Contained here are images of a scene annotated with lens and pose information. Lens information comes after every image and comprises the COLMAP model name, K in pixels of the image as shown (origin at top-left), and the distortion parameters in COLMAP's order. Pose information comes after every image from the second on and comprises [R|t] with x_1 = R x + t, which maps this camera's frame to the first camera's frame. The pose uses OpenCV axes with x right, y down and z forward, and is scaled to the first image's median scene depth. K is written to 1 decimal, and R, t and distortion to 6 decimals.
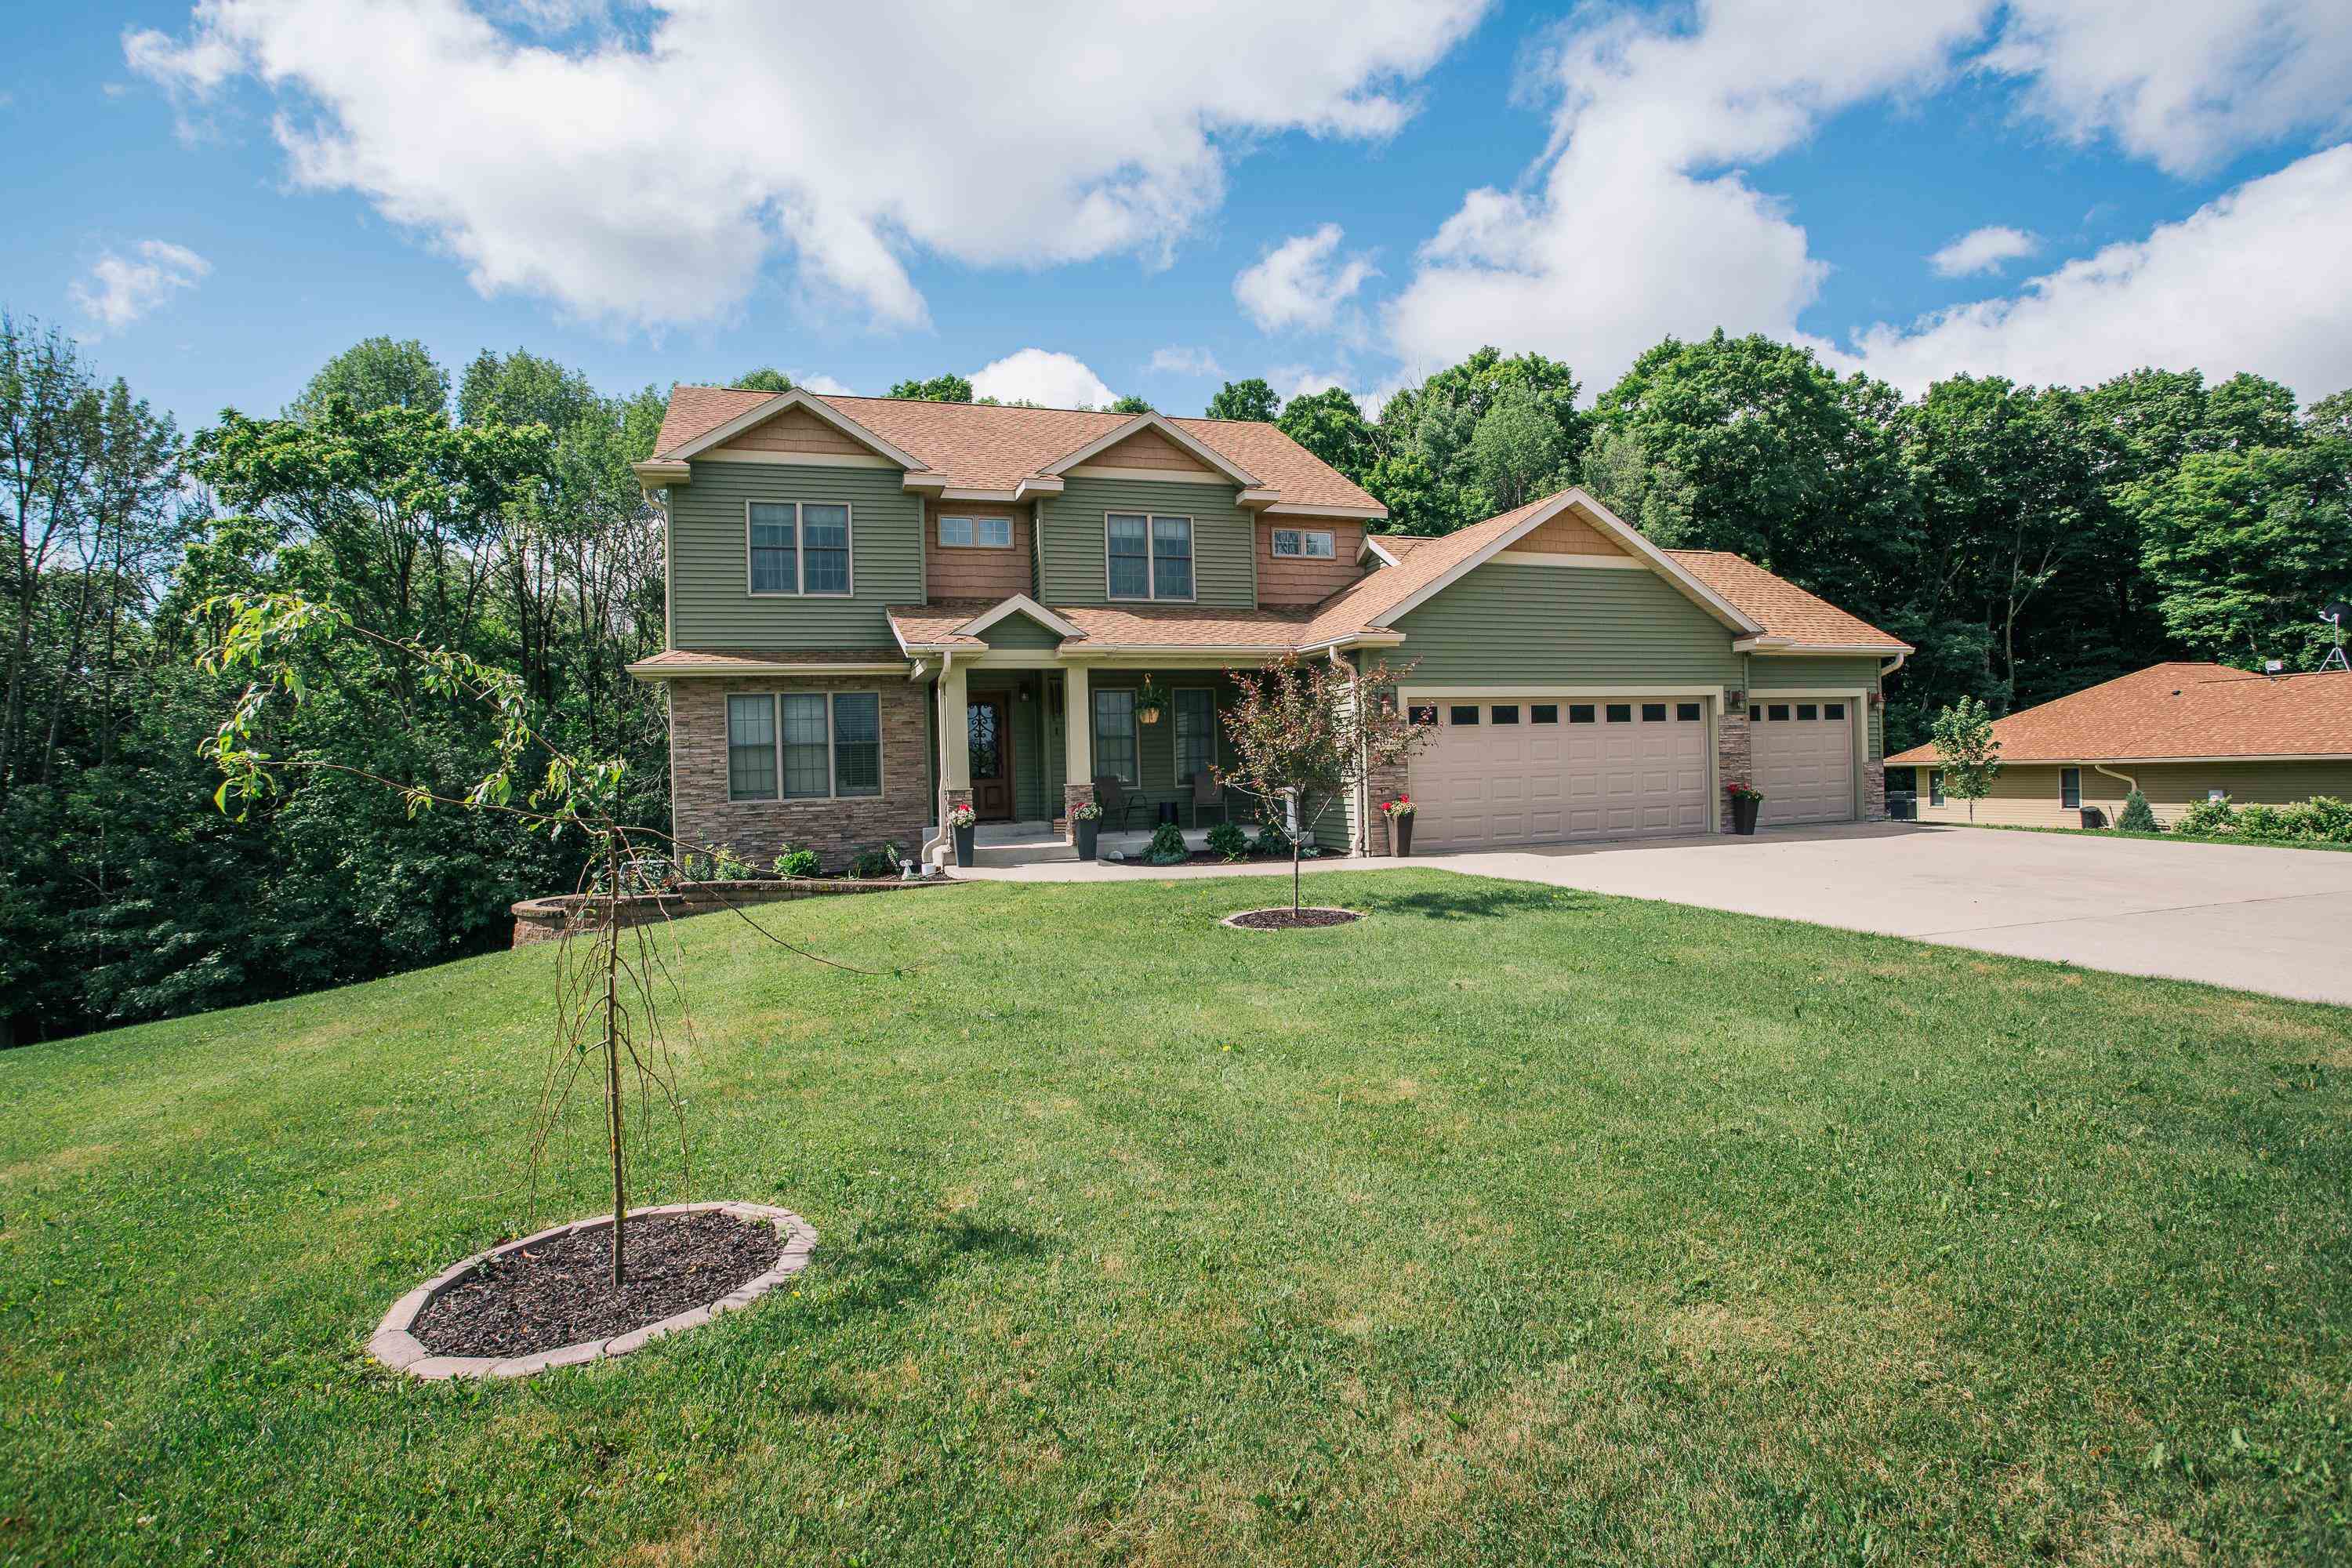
lens RADIAL K [[1186.4, 0, 1177.6], [0, 1186.4, 763.0], [0, 0, 1]] dist [-0.032627, -0.000105]
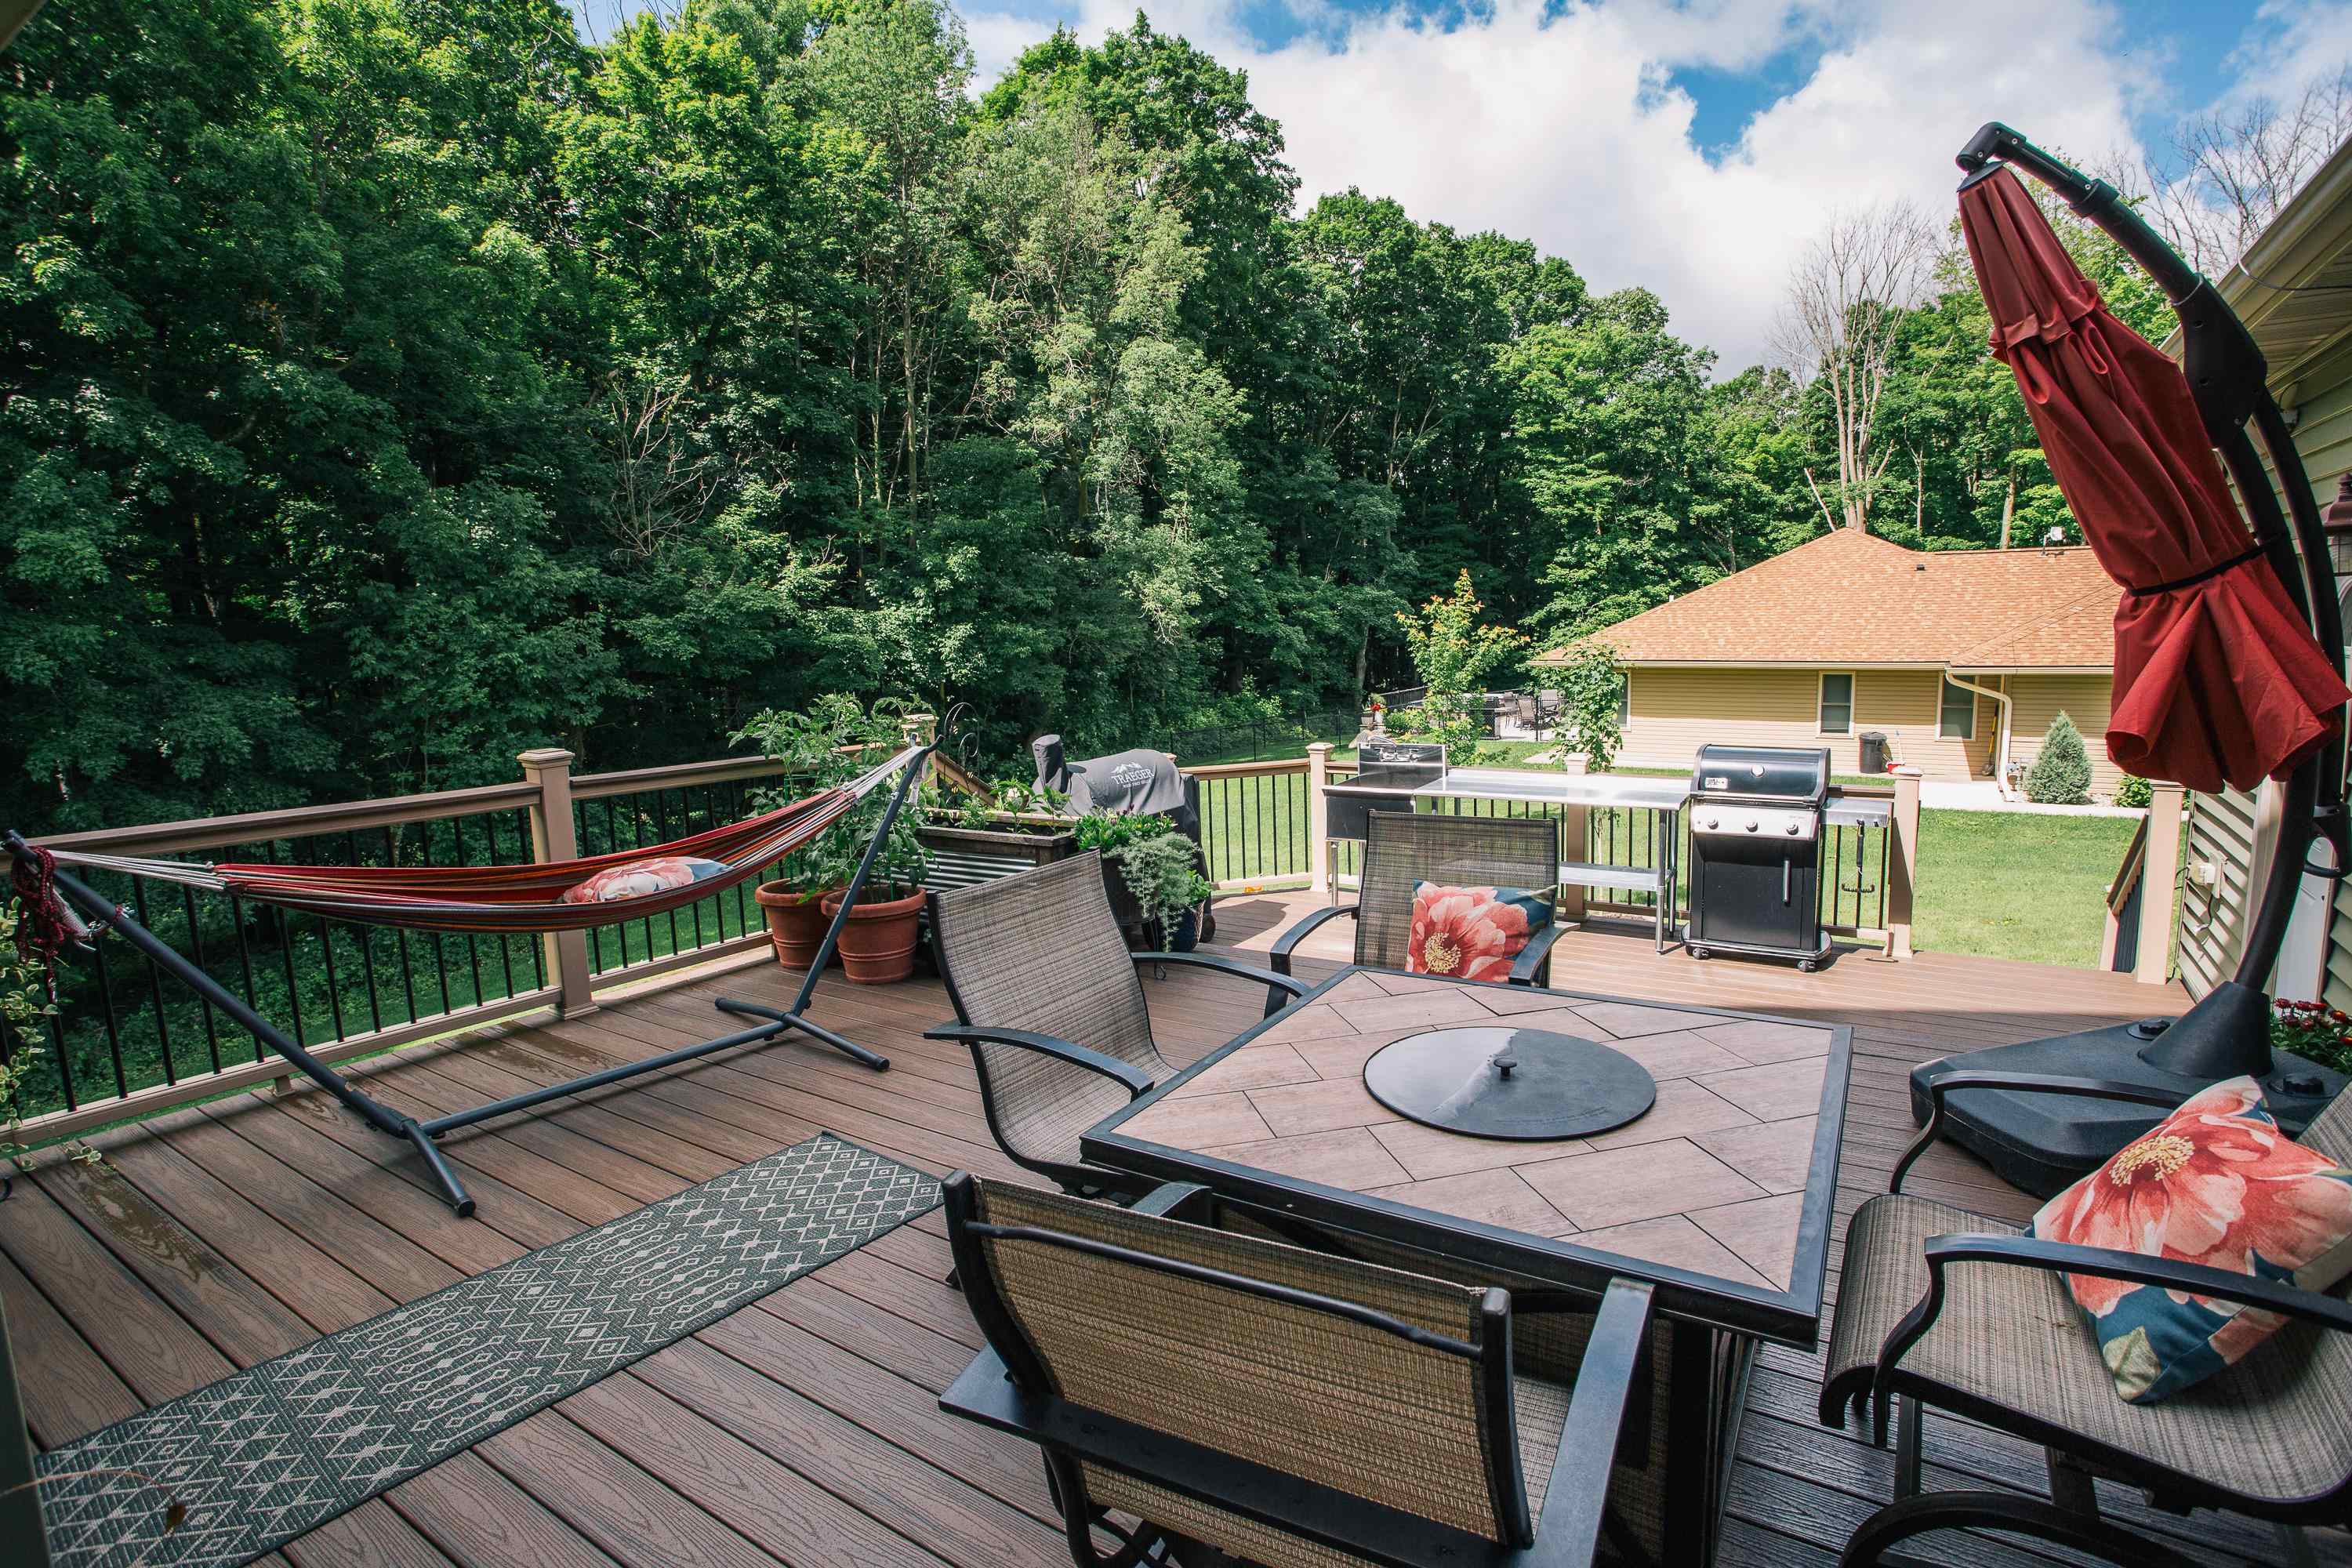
lens RADIAL K [[1155.5, 0, 1185.4], [0, 1155.5, 772.8], [0, 0, 1]] dist [-0.071338, 0.028017]
pose [[0.782324, -0.075235, 0.618312, 0.098887], [0.003614, 0.993210, 0.116280, -0.024779], [-0.622862, -0.088735, 0.777283, 1.075725]]
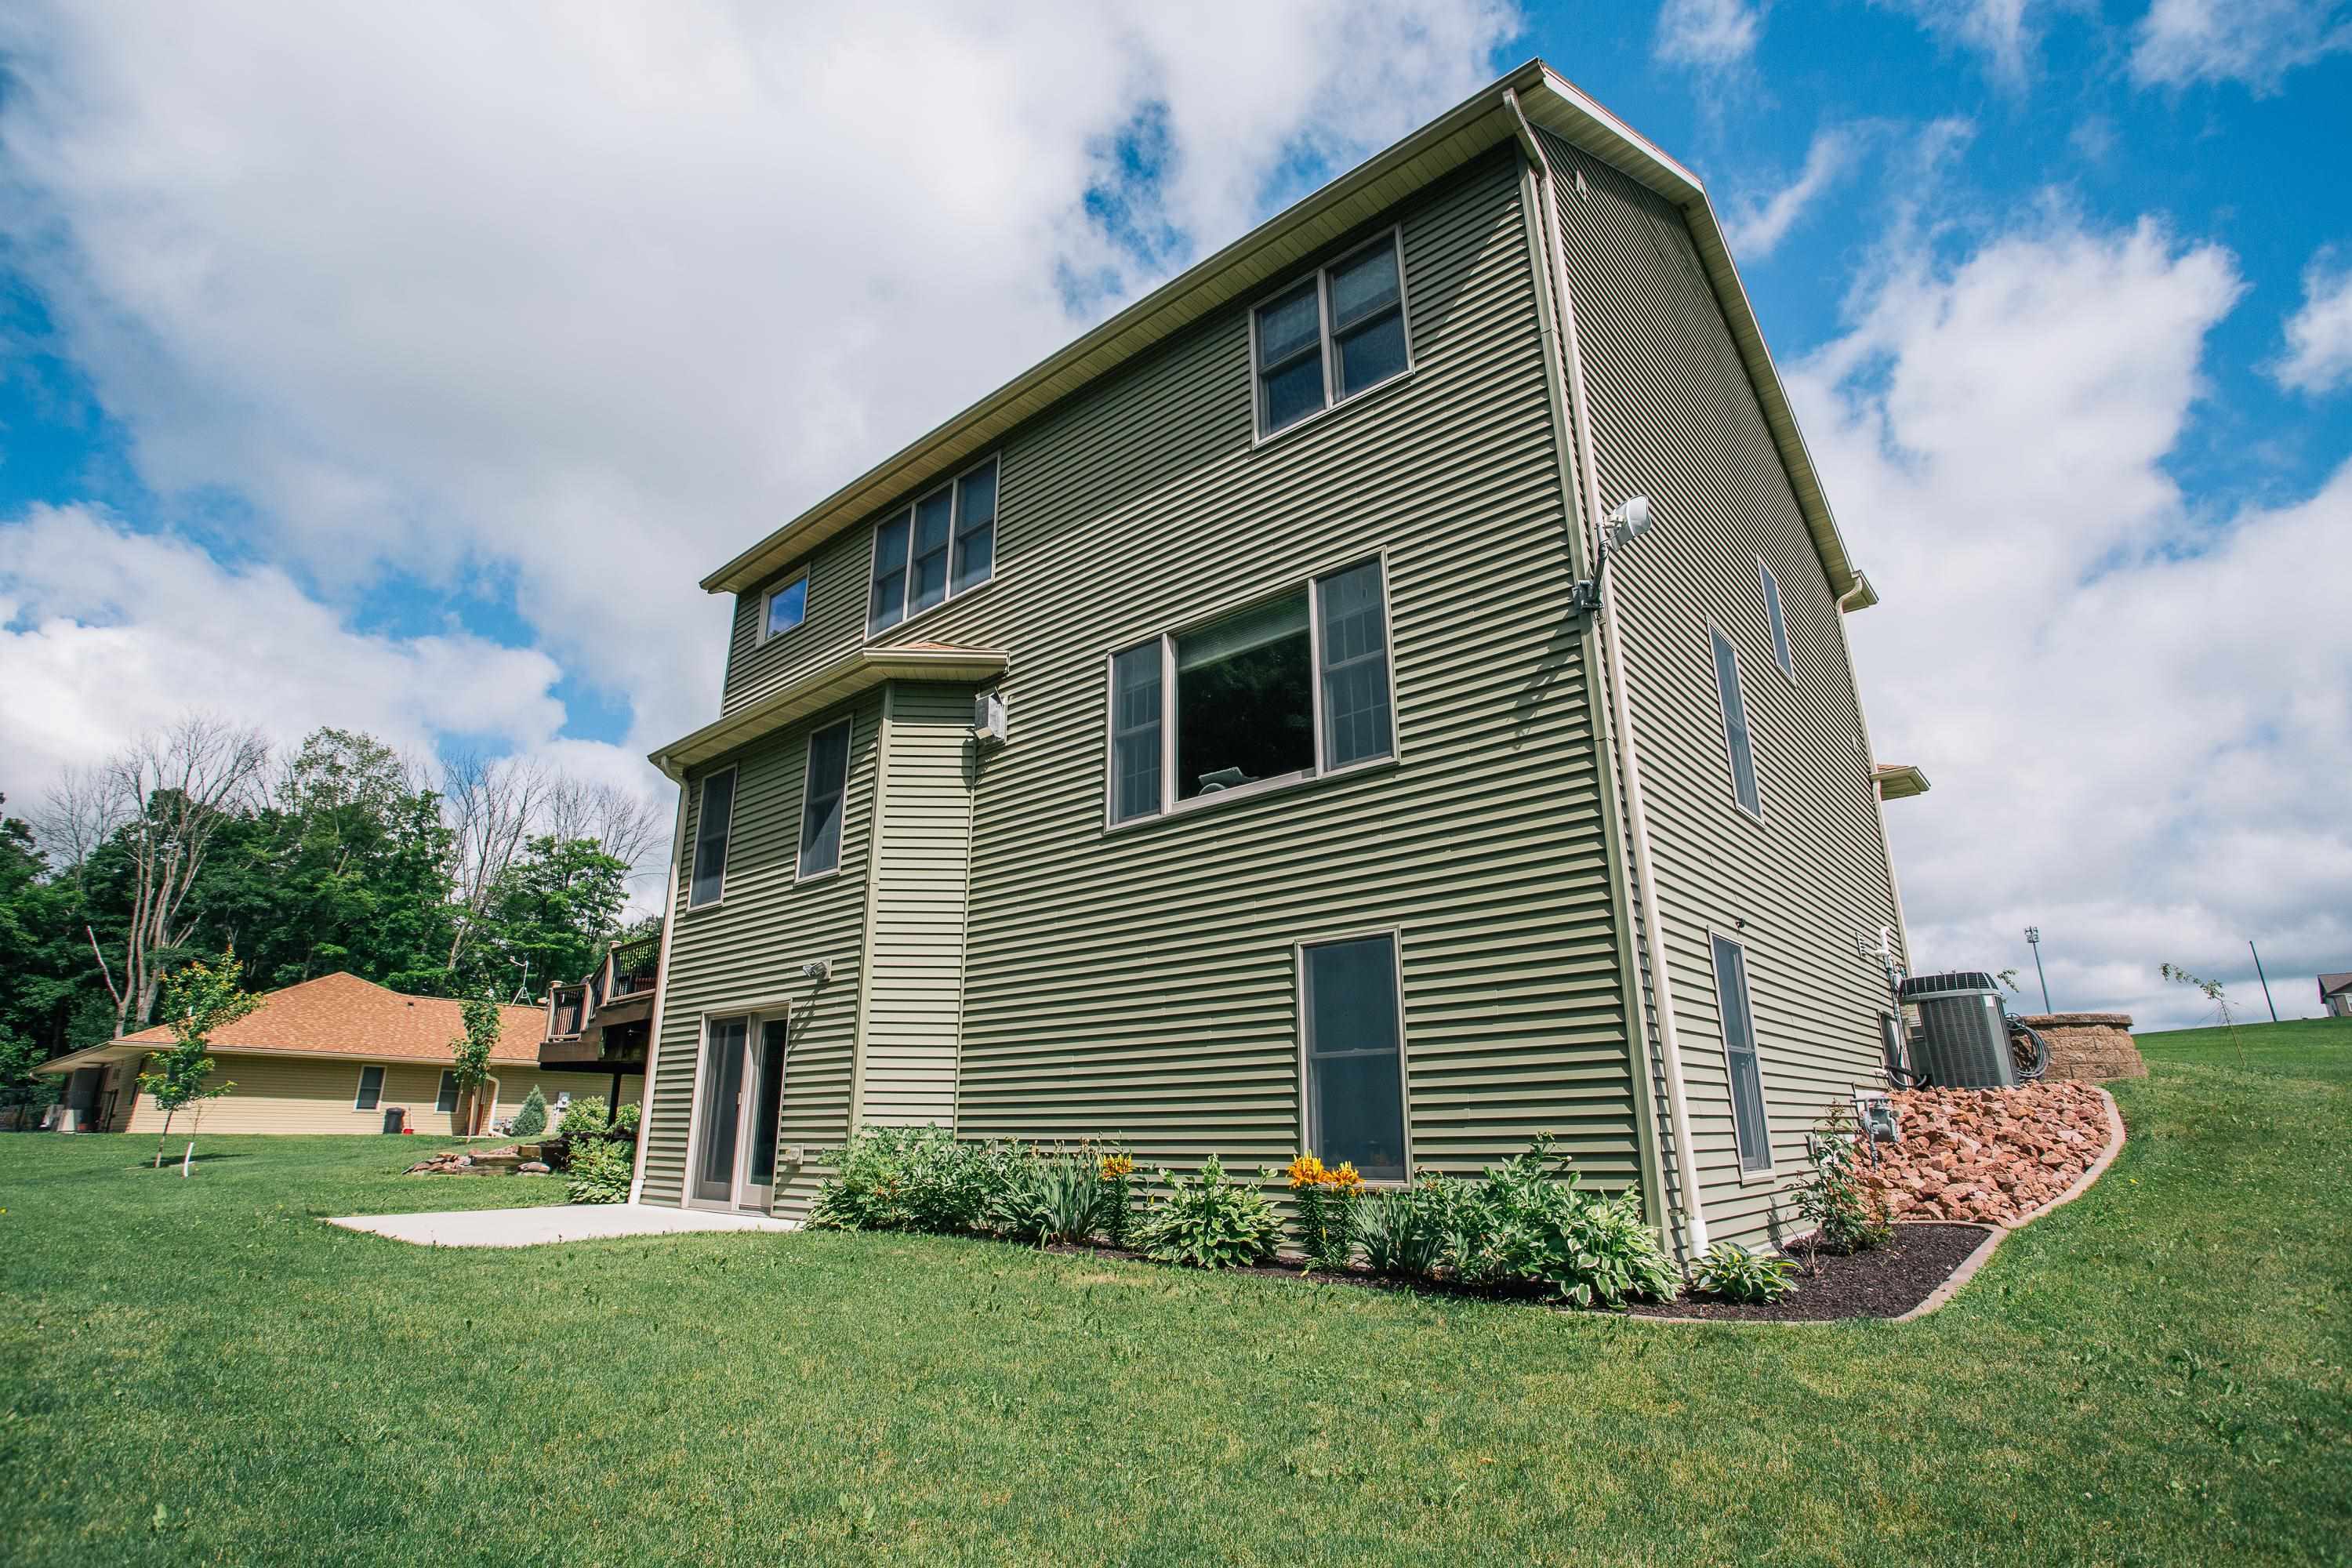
lens RADIAL K [[1136.4, 0, 1184.4], [0, 1136.4, 779.7], [0, 0, 1]] dist [-0.066173, 0.027987]
pose [[-0.517962, 0.288278, 0.805364, -0.568841], [0.017795, 0.944929, -0.326790, 0.131202], [-0.855218, -0.154933, -0.494568, 1.354053]]
